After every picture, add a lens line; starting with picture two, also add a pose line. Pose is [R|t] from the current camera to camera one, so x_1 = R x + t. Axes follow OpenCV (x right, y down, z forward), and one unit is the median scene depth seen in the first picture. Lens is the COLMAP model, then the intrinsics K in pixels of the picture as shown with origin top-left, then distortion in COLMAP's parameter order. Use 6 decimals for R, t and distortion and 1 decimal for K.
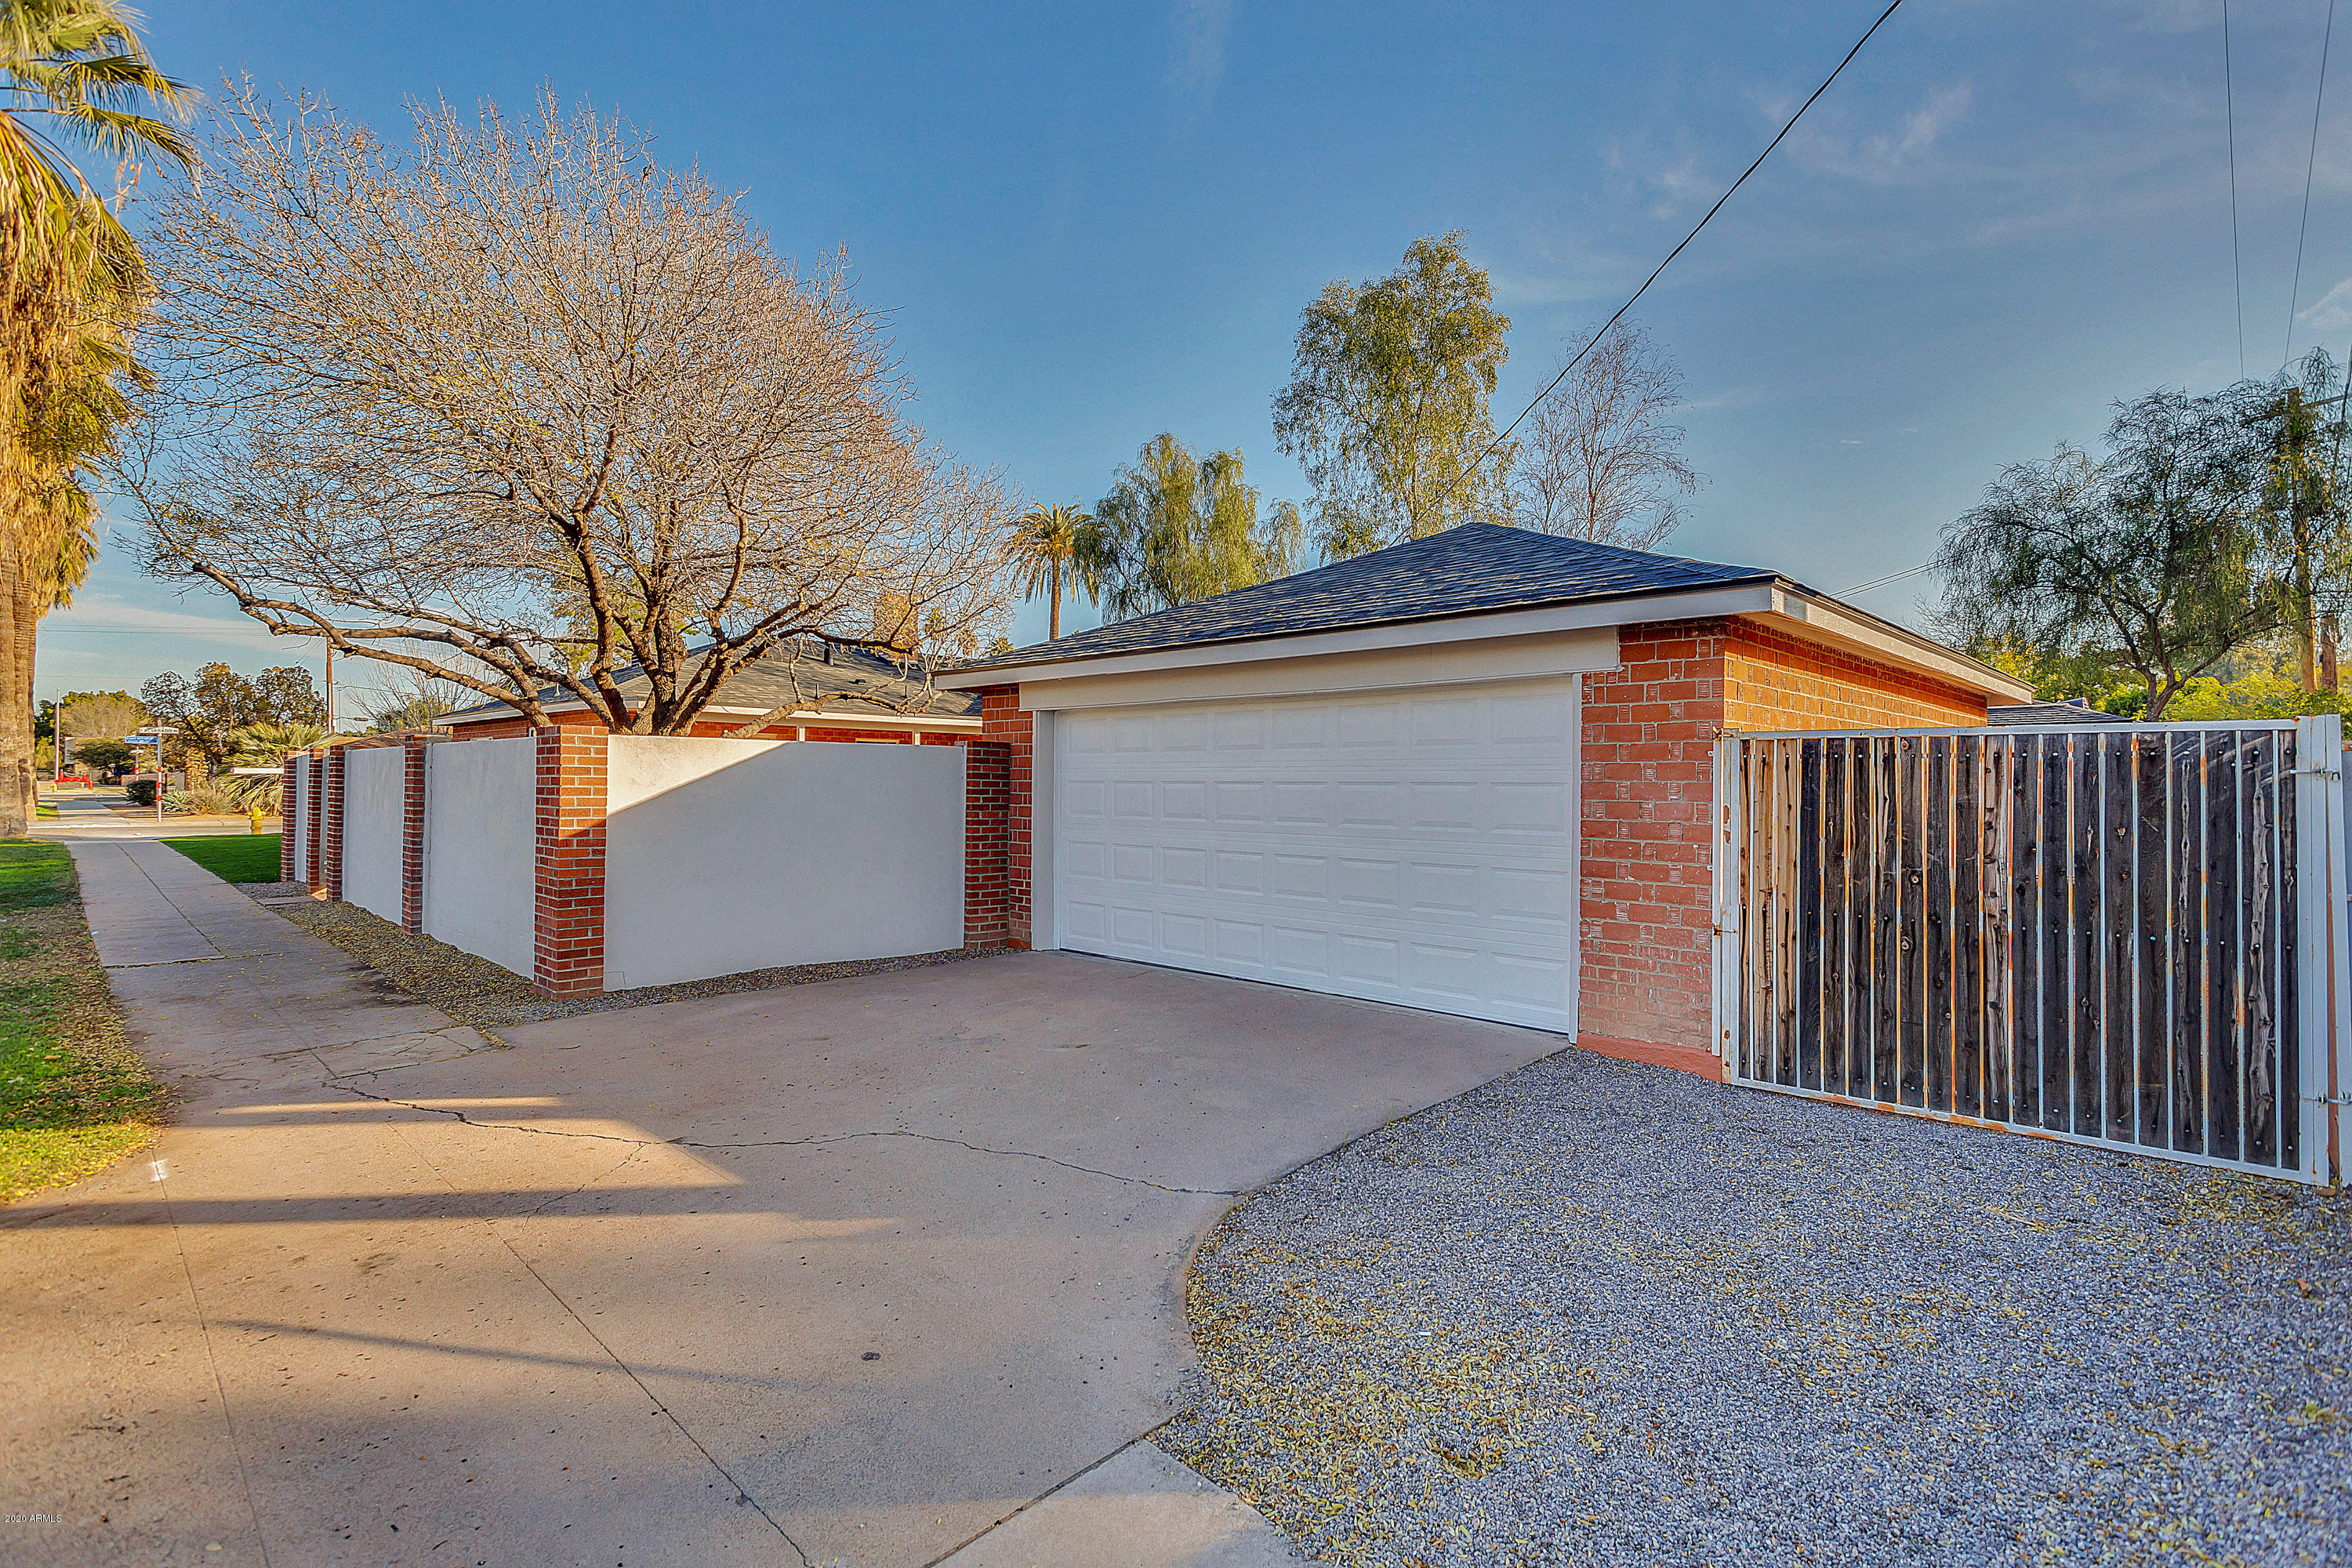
lens RADIAL K [[1122.5, 0, 1173.9], [0, 1122.5, 763.4], [0, 0, 1]] dist [0.000783, 0.000057]
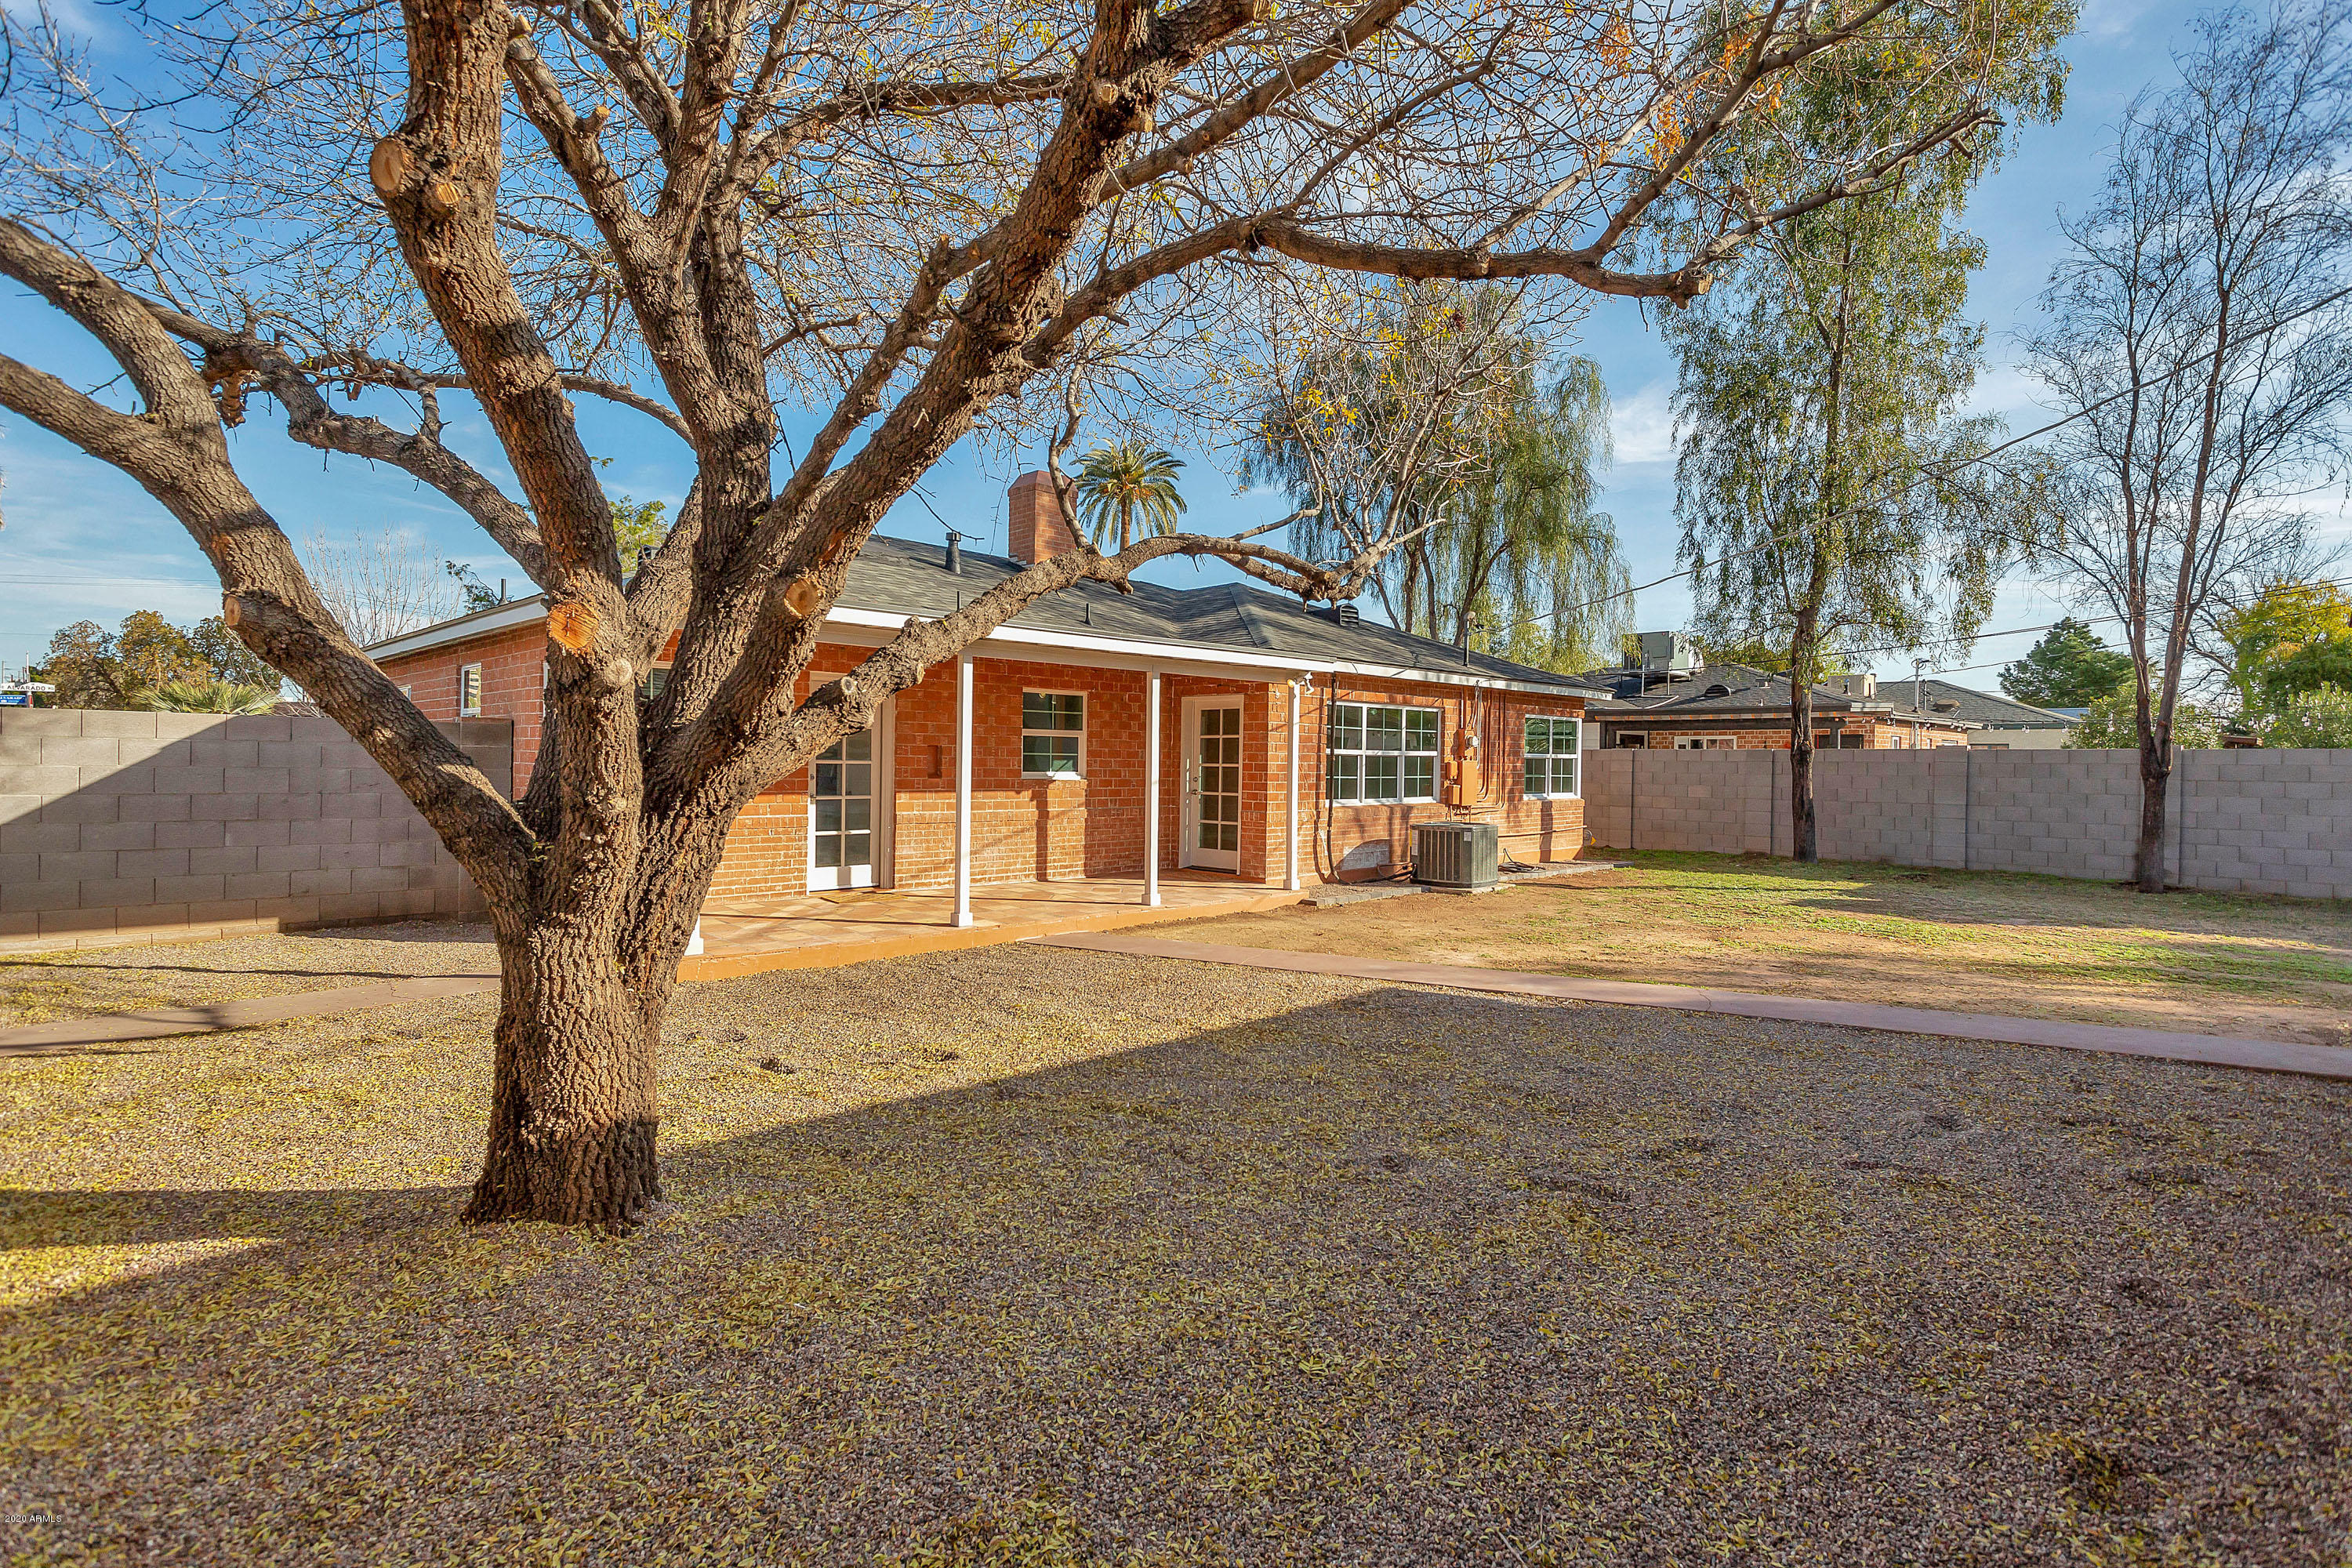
lens RADIAL K [[1122.5, 0, 1173.9], [0, 1122.5, 763.4], [0, 0, 1]] dist [0.000783, 0.000057]
pose [[0.999878, 0.001502, -0.015545, -0.167460], [-0.001128, 0.999710, 0.024074, 0.002023], [0.015577, -0.024054, 0.999589, 0.354853]]
